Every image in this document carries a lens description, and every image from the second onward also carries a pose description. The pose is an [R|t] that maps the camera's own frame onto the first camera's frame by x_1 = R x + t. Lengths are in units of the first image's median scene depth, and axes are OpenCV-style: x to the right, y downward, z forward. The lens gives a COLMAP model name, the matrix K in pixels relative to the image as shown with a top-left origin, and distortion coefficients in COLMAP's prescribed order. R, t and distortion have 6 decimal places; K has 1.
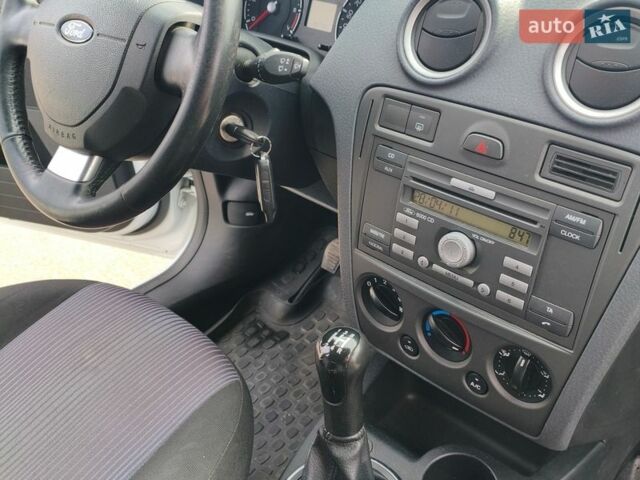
lens RADIAL K [[677.9, 0, 320.0], [0, 677.9, 240.0], [0, 0, 1]] dist [0.208464, -0.579143]
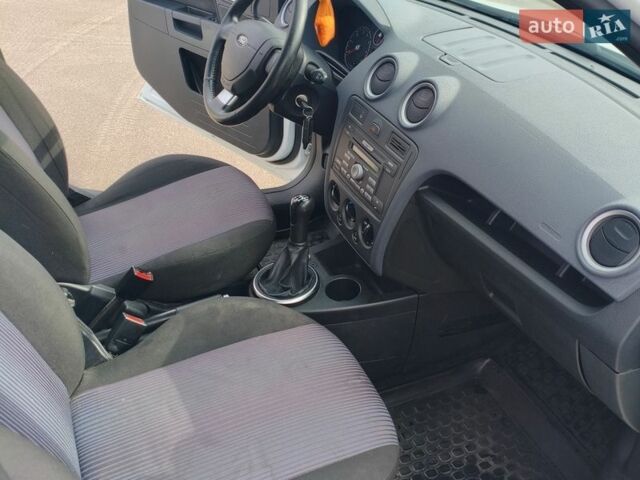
lens RADIAL K [[677.9, 0, 320.0], [0, 677.9, 240.0], [0, 0, 1]] dist [0.208464, -0.579143]
pose [[0.912262, 0.299678, -0.279234, 0.765406], [-0.303061, 0.952432, 0.032058, 0.190958], [0.275559, 0.055379, 0.959688, -1.166605]]
